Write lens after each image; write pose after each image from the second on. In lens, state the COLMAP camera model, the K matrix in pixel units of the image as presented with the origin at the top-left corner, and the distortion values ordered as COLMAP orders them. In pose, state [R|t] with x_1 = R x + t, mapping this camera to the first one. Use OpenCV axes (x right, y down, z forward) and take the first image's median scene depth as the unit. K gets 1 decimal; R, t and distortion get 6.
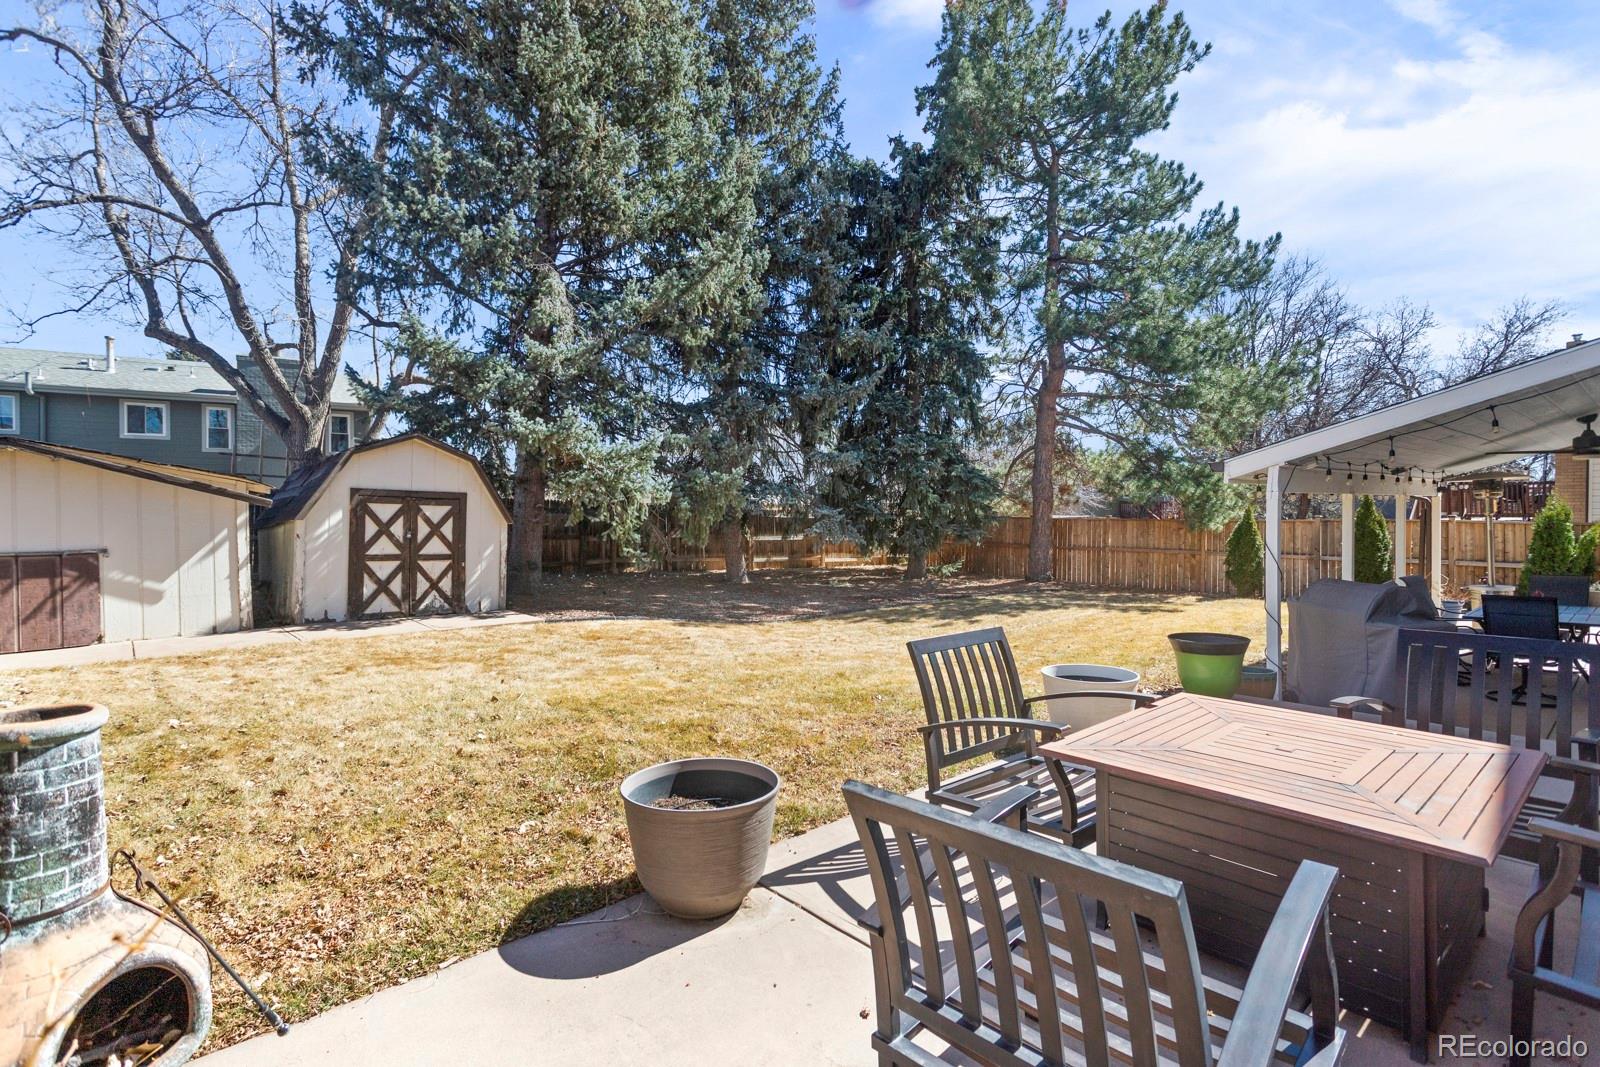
lens RADIAL K [[771.0, 0, 798.6], [0, 771.0, 500.9], [0, 0, 1]] dist [0.003327, 0.000494]
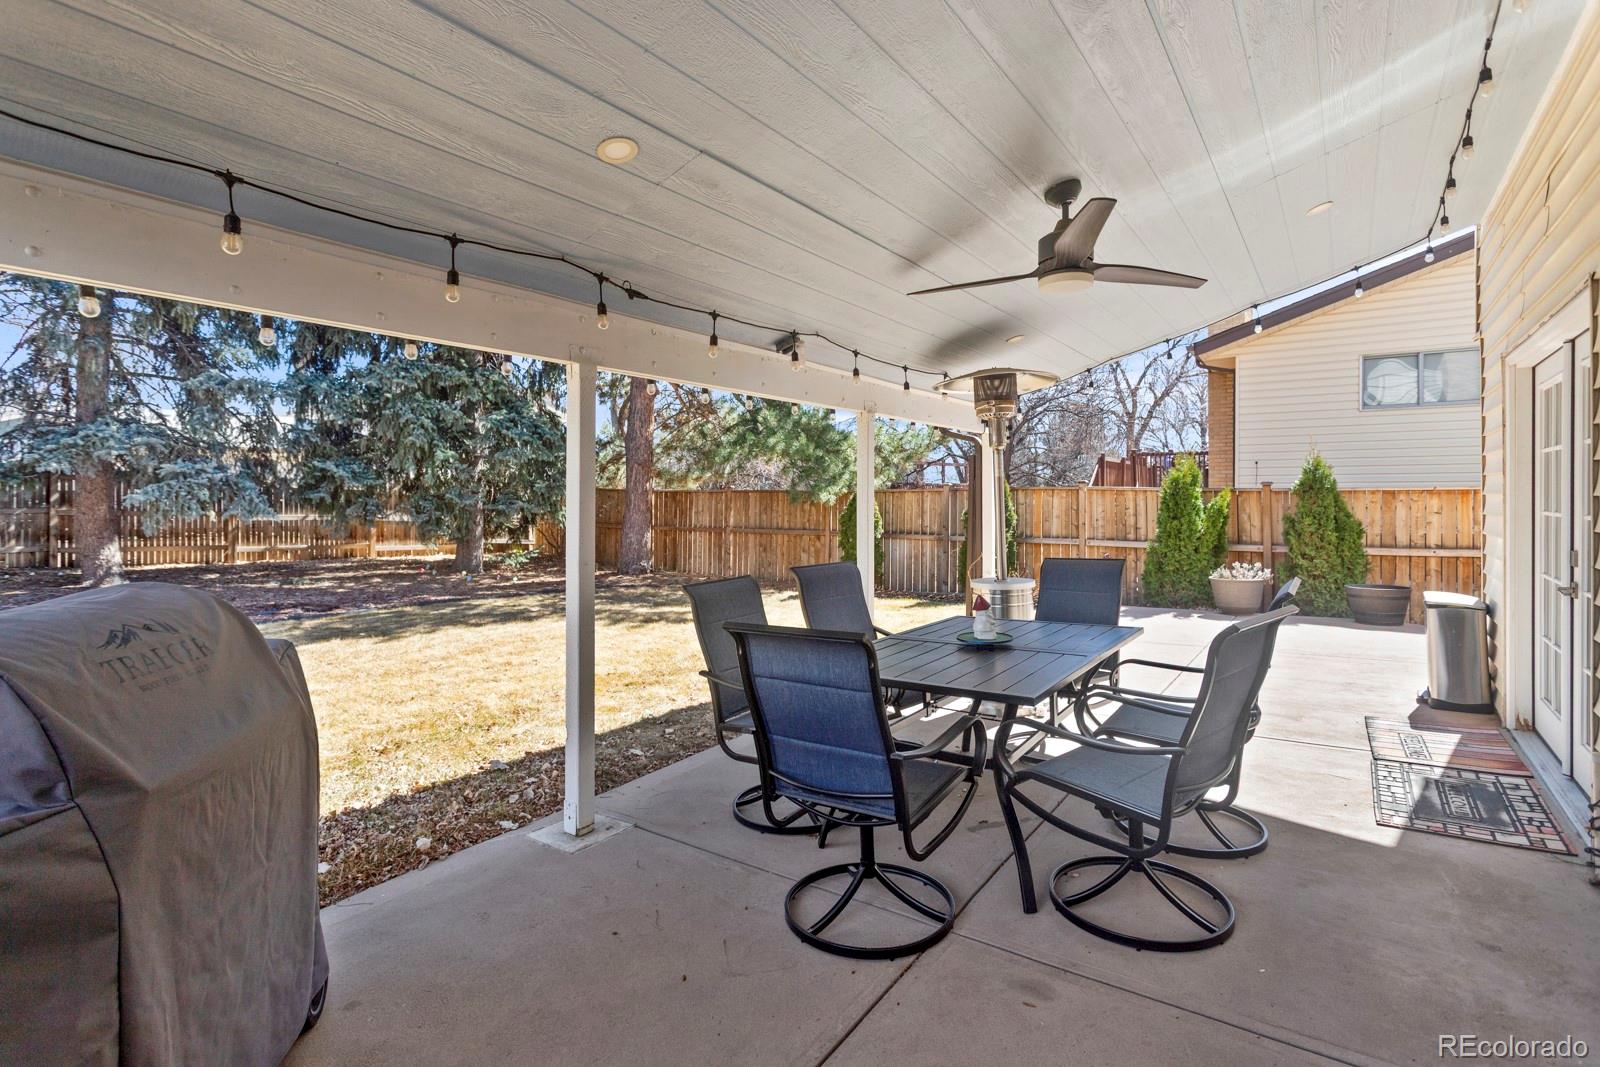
lens RADIAL K [[802.9, 0, 808.0], [0, 802.9, 485.7], [0, 0, 1]] dist [0.003067, 0.000117]
pose [[0.963482, 0.009740, 0.267597, 0.396371], [-0.010070, 0.999949, -0.000140, 0.028660], [-0.267584, -0.002560, 0.963531, 0.327234]]
